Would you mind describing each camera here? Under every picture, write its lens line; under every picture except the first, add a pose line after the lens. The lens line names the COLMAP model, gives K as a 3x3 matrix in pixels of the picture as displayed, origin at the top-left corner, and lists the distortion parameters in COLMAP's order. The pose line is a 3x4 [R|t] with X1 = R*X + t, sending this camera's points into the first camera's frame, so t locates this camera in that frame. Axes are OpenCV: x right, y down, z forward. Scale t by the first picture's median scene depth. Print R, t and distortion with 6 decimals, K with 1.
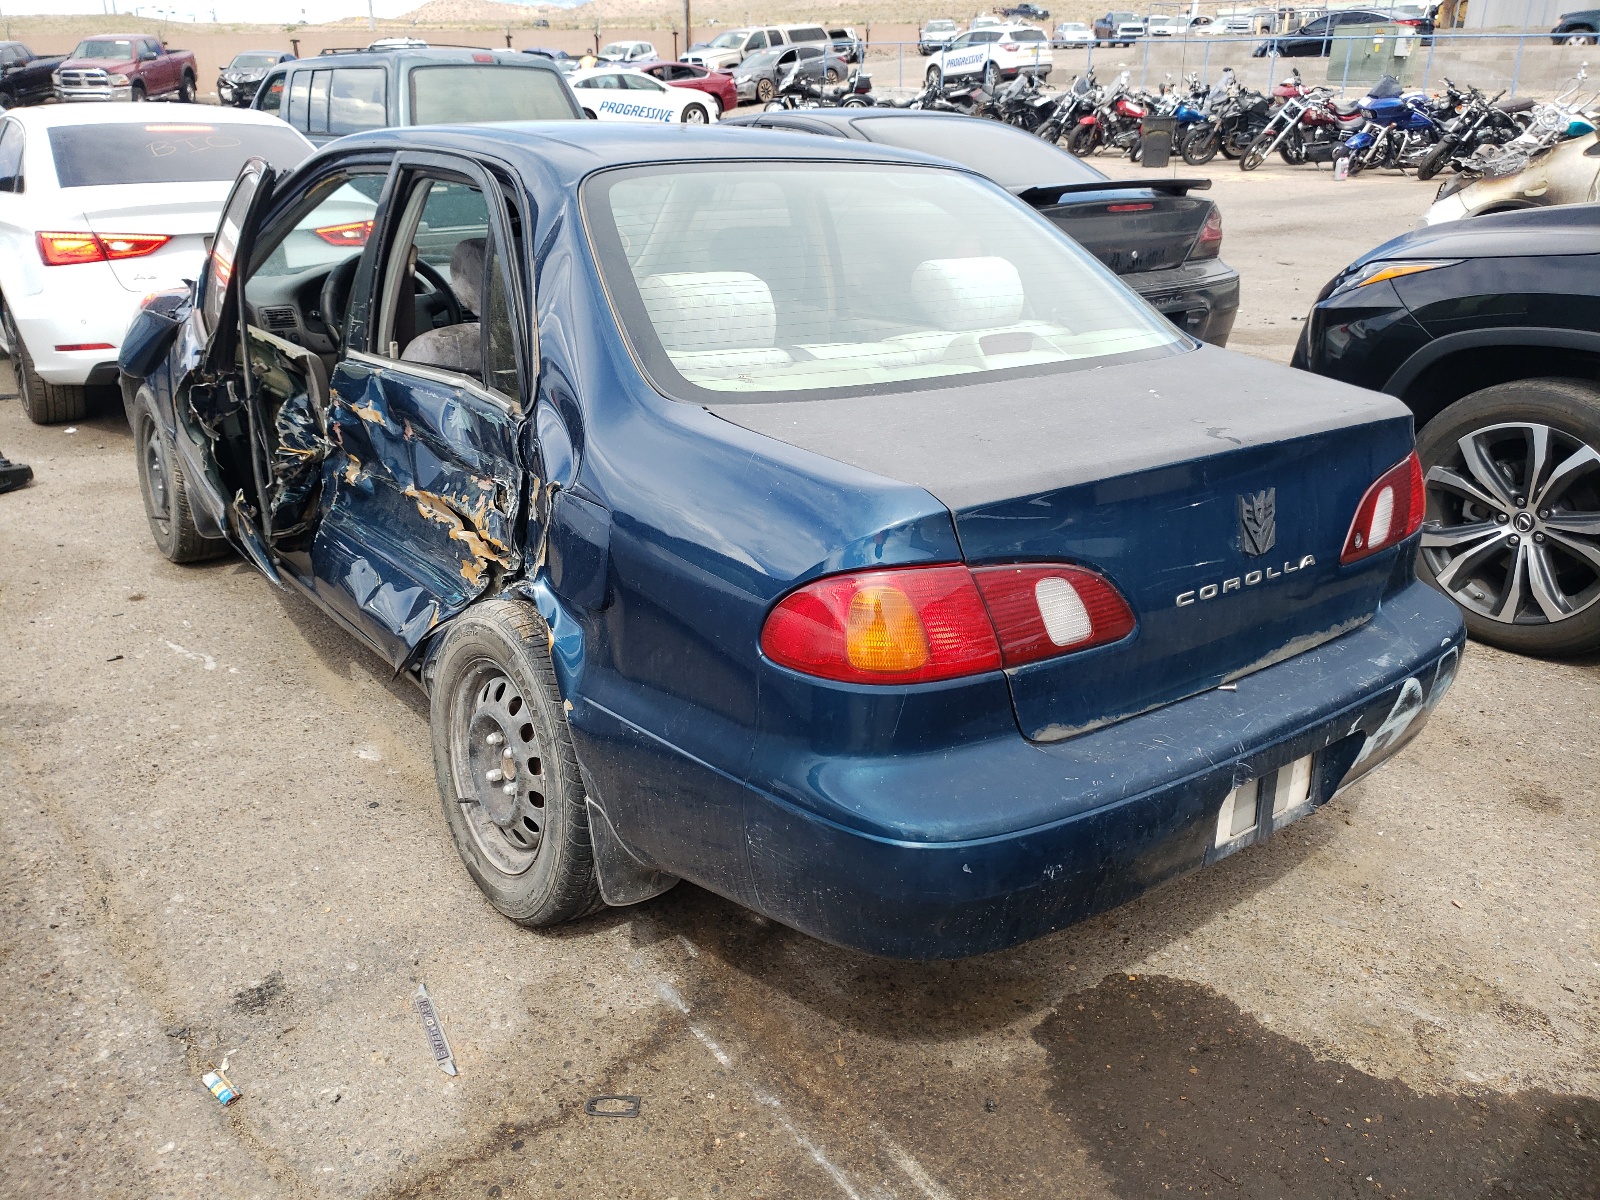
lens RADIAL K [[1300.2, 0, 800.0], [0, 1300.2, 600.0], [0, 0, 1]] dist [-0.008119, 0.000618]
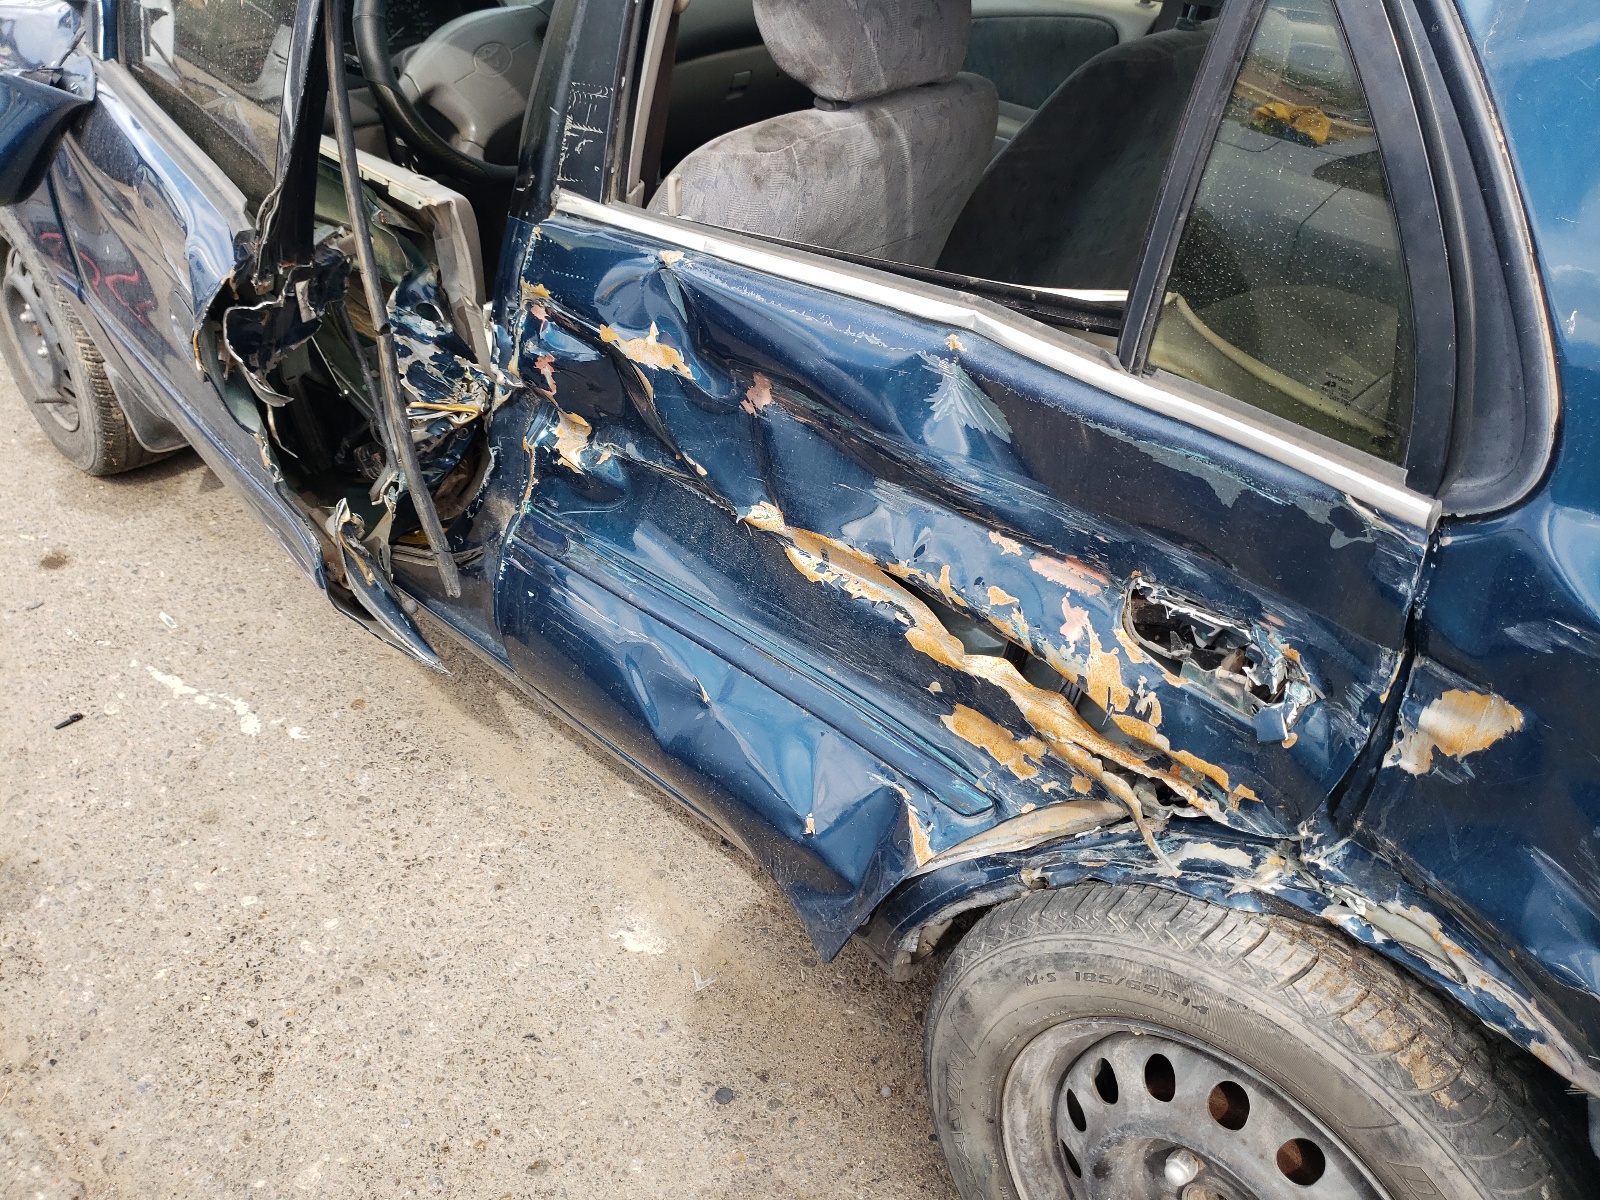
lens RADIAL K [[1289.2, 0, 800.0], [0, 1289.2, 600.0], [0, 0, 1]] dist [0.004744, -0.008245]
pose [[0.989914, -0.085238, 0.113154, -0.326060], [0.051661, 0.960934, 0.271914, -0.173248], [-0.131911, -0.263326, 0.955646, 0.520564]]
